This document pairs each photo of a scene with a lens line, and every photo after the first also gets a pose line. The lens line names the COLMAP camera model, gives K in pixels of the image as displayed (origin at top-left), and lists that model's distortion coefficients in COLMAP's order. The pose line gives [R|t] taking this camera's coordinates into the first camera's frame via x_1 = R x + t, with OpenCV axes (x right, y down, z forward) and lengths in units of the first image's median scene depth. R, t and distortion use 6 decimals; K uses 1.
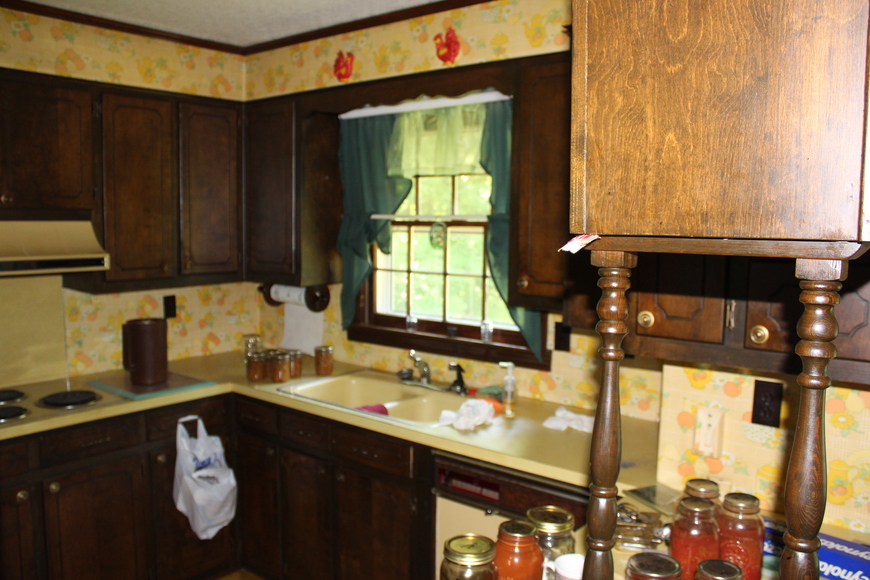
lens RADIAL K [[713.4, 0, 419.0], [0, 713.4, 288.1], [0, 0, 1]] dist [-0.150101, 0.113504]
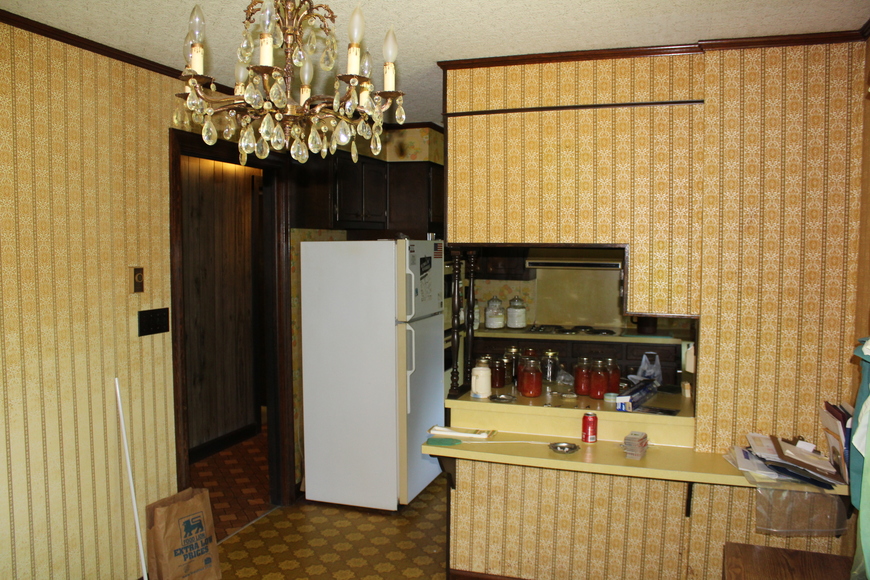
lens RADIAL K [[713.4, 0, 436.4], [0, 713.4, 290.4], [0, 0, 1]] dist [-0.150101, 0.113504]
pose [[0.353897, 0.053559, -0.933750, 1.227147], [-0.085545, 0.996028, 0.024708, 0.027634], [0.931364, 0.071134, 0.357073, -0.195723]]
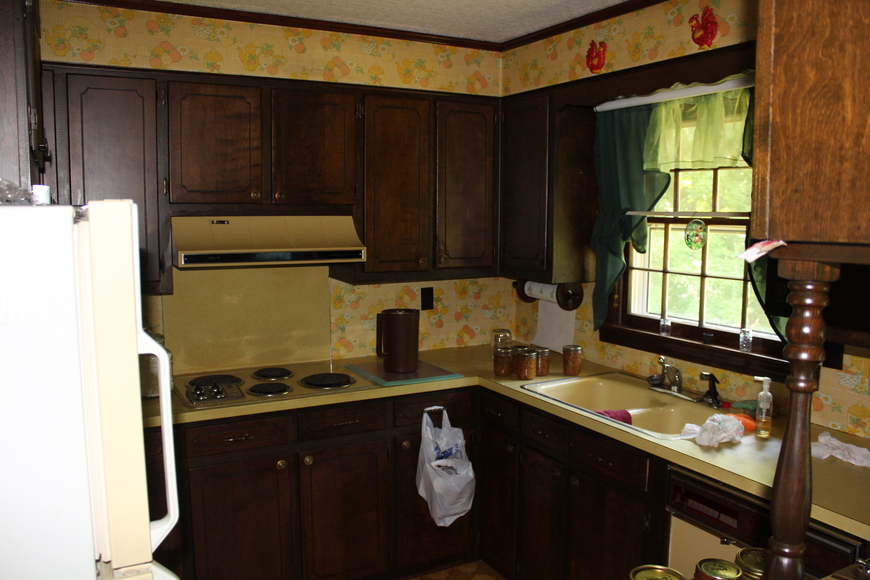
lens RADIAL K [[713.4, 0, 433.2], [0, 713.4, 287.5], [0, 0, 1]] dist [-0.150101, 0.113504]
pose [[0.929185, 0.035117, -0.367943, 0.050224], [-0.032418, 0.999383, 0.013516, -0.005358], [0.368190, -0.000631, 0.929750, 0.028095]]
